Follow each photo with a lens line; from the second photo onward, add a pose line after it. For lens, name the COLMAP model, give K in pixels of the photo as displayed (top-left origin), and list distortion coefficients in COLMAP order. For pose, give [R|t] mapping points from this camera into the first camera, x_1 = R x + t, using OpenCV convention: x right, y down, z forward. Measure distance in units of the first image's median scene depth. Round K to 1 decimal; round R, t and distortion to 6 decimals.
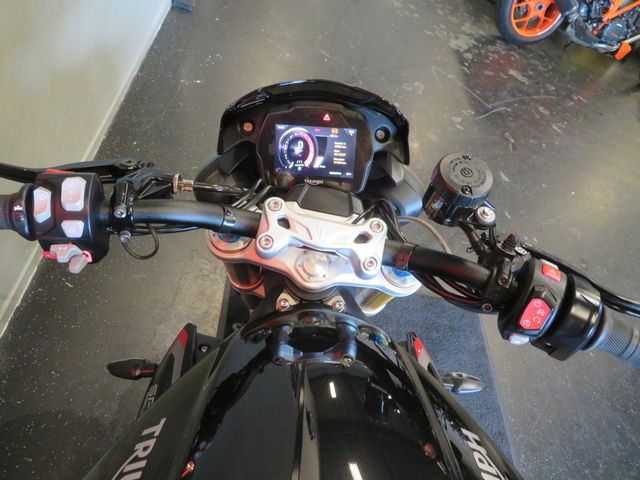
lens RADIAL K [[462.3, 0, 318.9], [0, 462.3, 241.0], [0, 0, 1]] dist [0.014972, 0.000799]
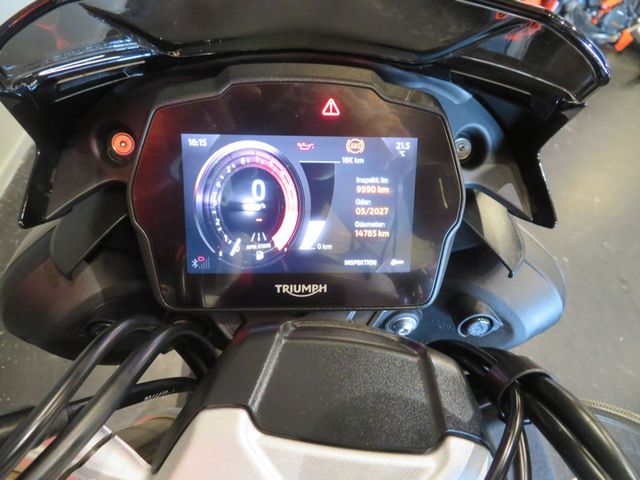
lens RADIAL K [[462.3, 0, 320.3], [0, 462.3, 239.3], [0, 0, 1]] dist [0.014972, 0.000799]
pose [[0.998151, -0.050734, 0.033476, -0.006849], [0.051464, 0.998448, -0.021306, -0.157317], [-0.032343, 0.022989, 0.999212, 0.636998]]
